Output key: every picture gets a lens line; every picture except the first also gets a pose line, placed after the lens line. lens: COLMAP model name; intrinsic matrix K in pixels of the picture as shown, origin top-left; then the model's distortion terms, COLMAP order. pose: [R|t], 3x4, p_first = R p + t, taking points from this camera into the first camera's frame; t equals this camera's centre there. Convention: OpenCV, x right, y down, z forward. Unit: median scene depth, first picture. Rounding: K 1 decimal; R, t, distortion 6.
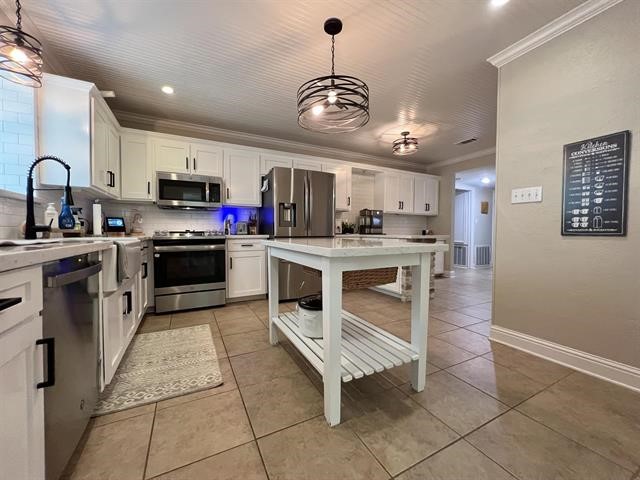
lens RADIAL K [[255.0, 0, 320.0], [0, 255.0, 240.0], [0, 0, 1]] dist [0.000288, 0.000032]
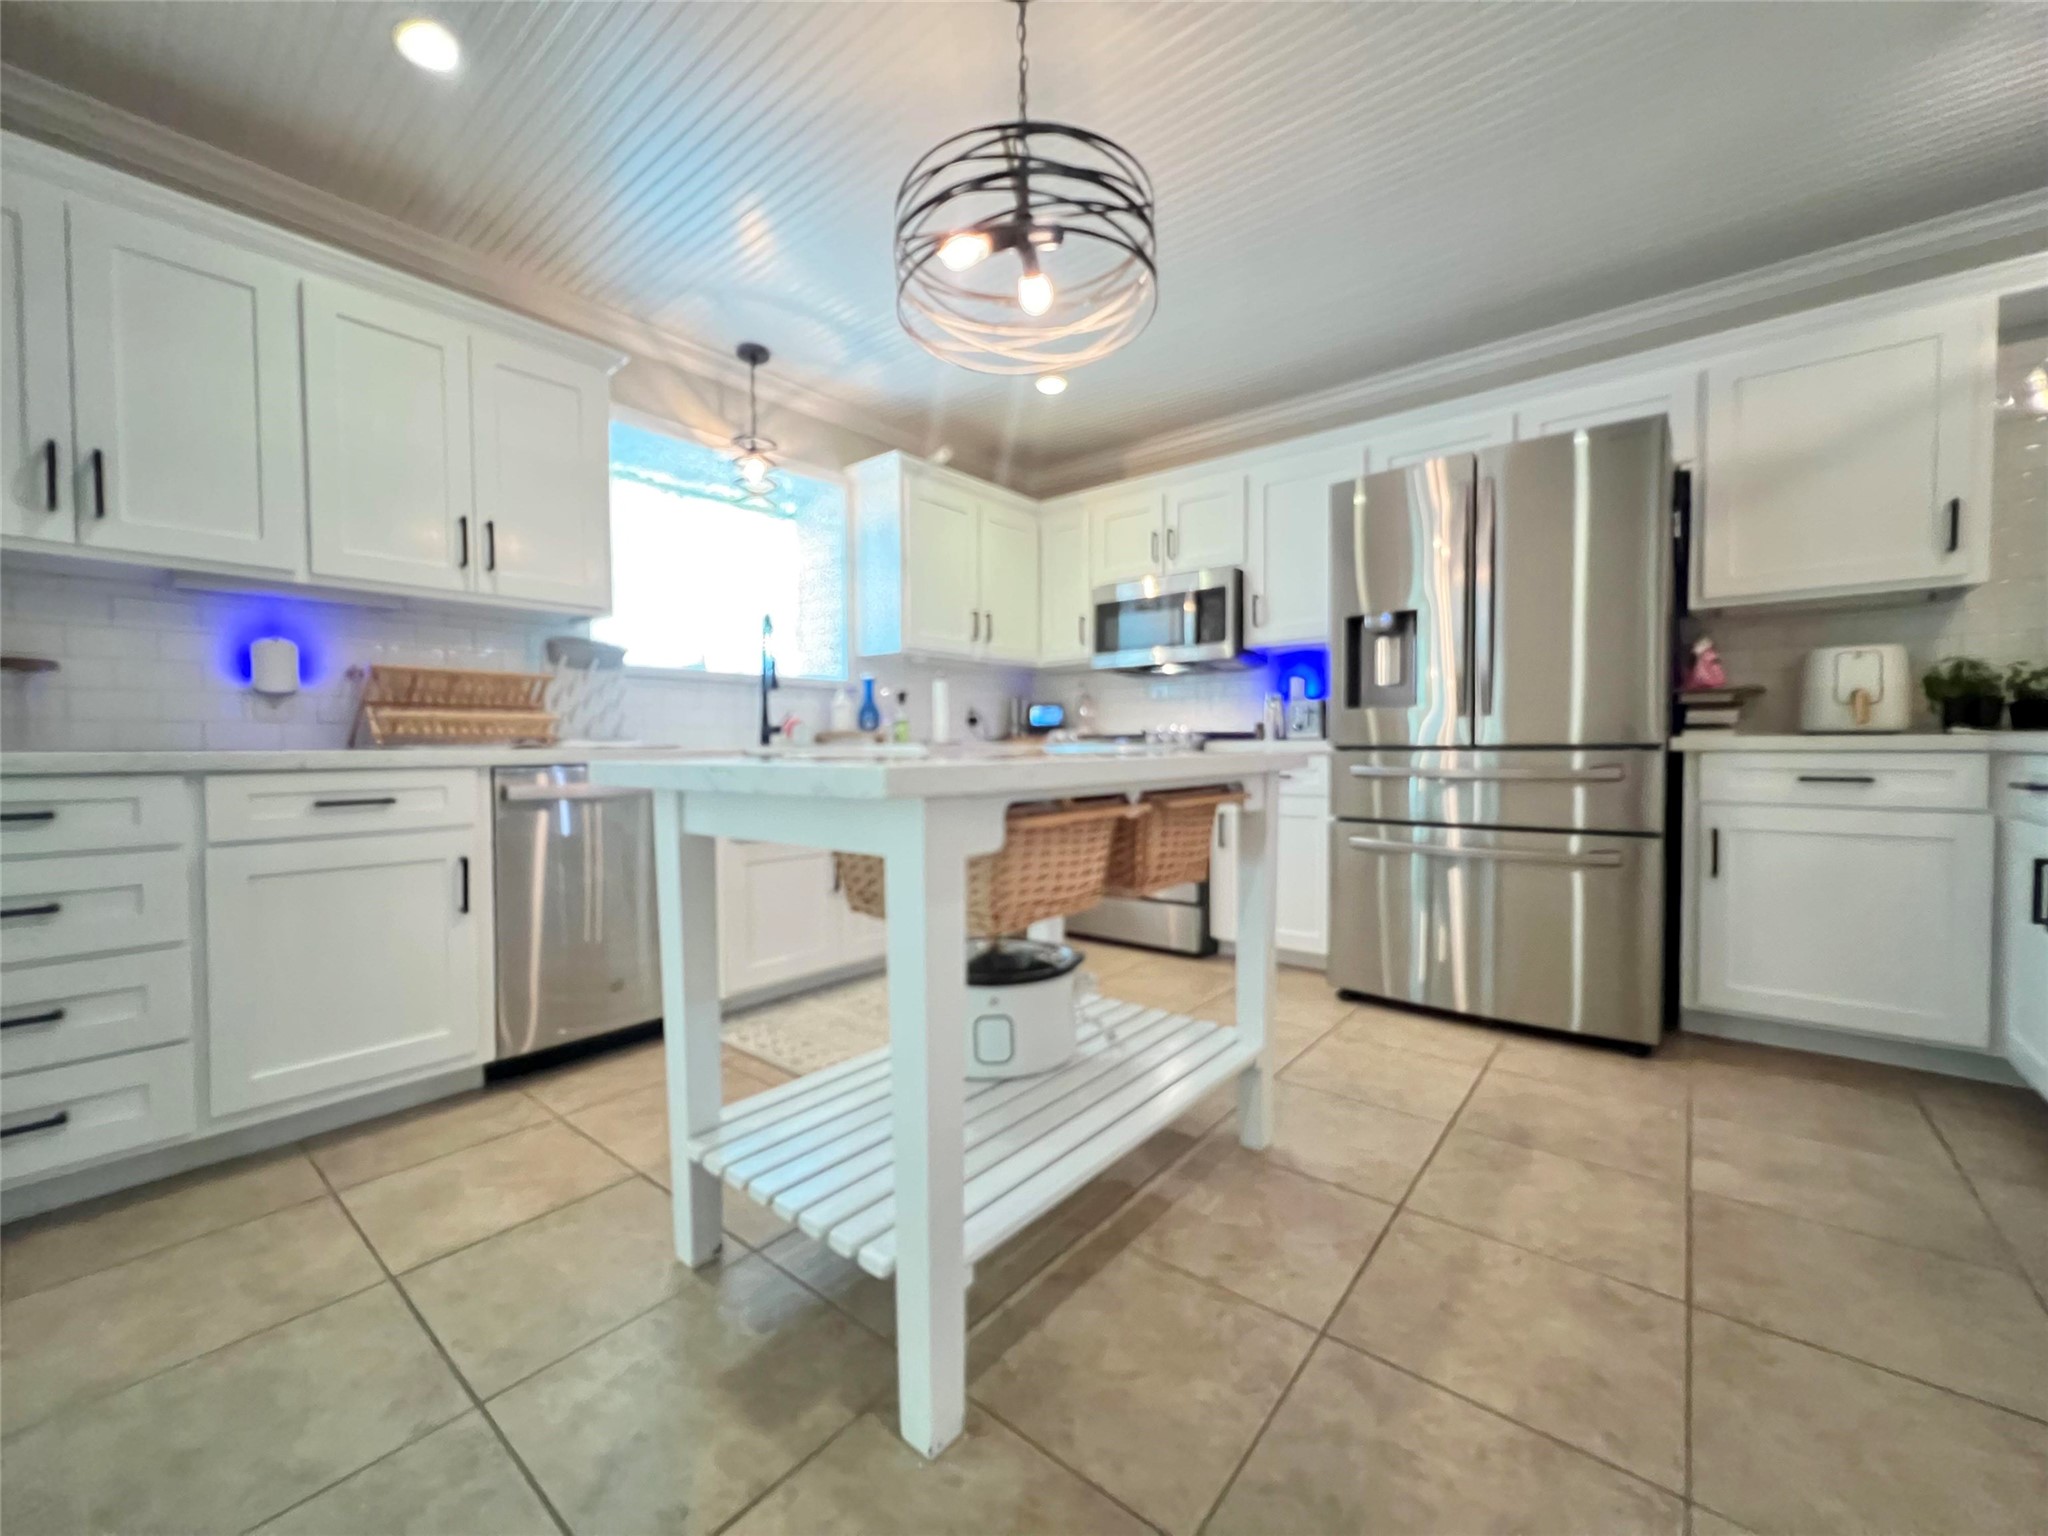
lens RADIAL K [[816.1, 0, 1024.0], [0, 816.1, 768.0], [0, 0, 1]] dist [0.000288, 0.000032]
pose [[0.394259, 0.021252, -0.918753, 0.773939], [-0.022372, 0.999658, 0.013523, 0.008426], [0.918727, 0.015223, 0.394600, 0.593055]]
